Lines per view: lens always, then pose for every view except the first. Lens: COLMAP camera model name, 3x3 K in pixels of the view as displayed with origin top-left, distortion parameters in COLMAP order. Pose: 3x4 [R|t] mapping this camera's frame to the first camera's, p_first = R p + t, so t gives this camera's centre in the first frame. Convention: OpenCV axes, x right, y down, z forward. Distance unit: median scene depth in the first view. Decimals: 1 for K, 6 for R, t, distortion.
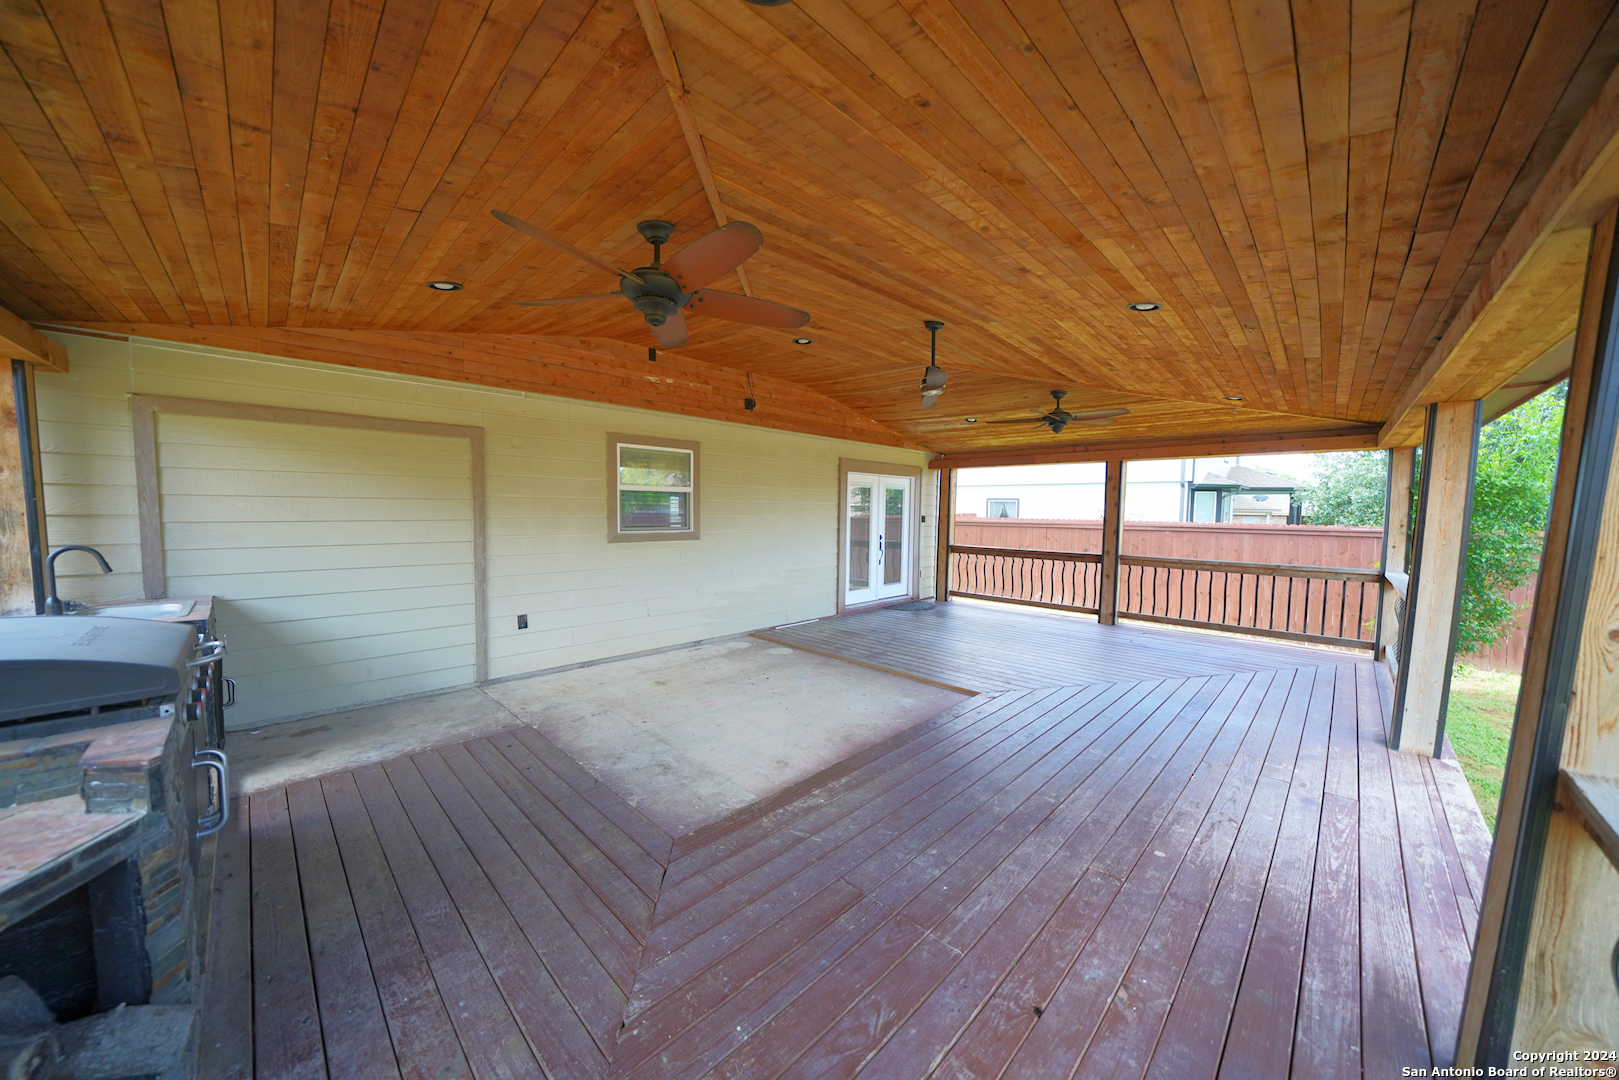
lens RADIAL K [[556.7, 0, 798.3], [0, 556.7, 545.8], [0, 0, 1]] dist [-0.023625, 0.000353]
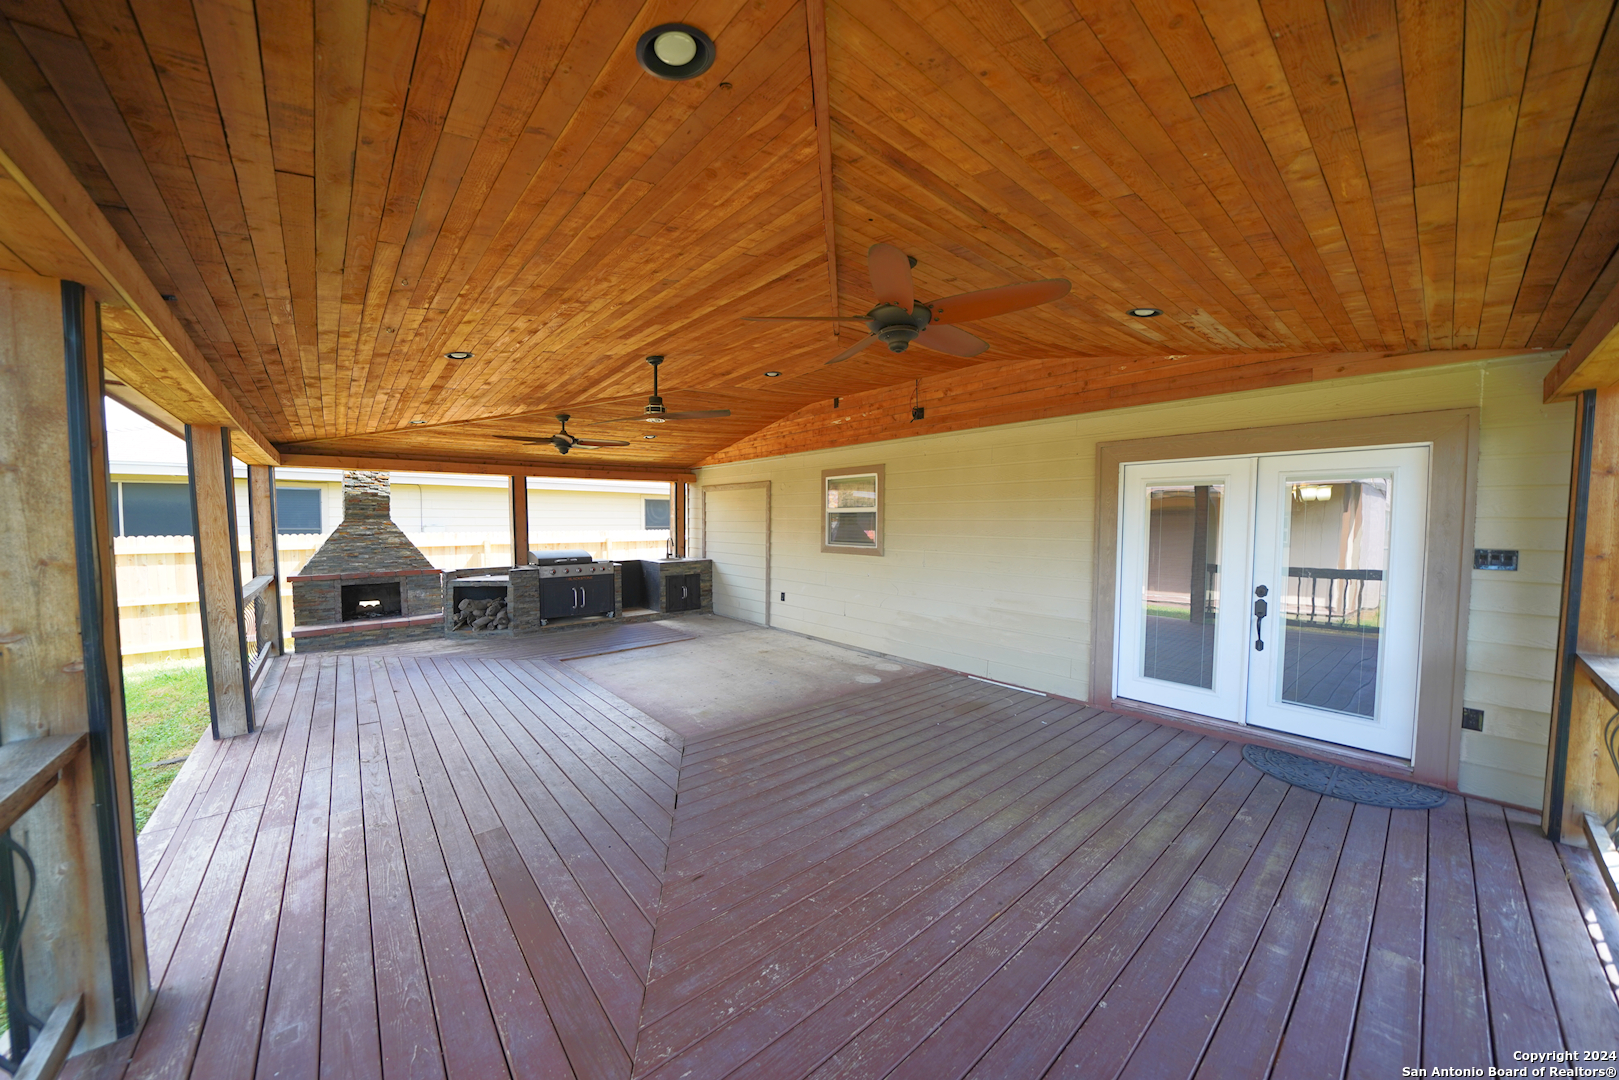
lens RADIAL K [[556.7, 0, 798.3], [0, 556.7, 545.8], [0, 0, 1]] dist [-0.023625, 0.000353]
pose [[-0.088897, 0.029061, -0.995617, 0.990867], [-0.071079, 0.996841, 0.035443, -0.063751], [0.993501, 0.073919, -0.086550, 1.045443]]
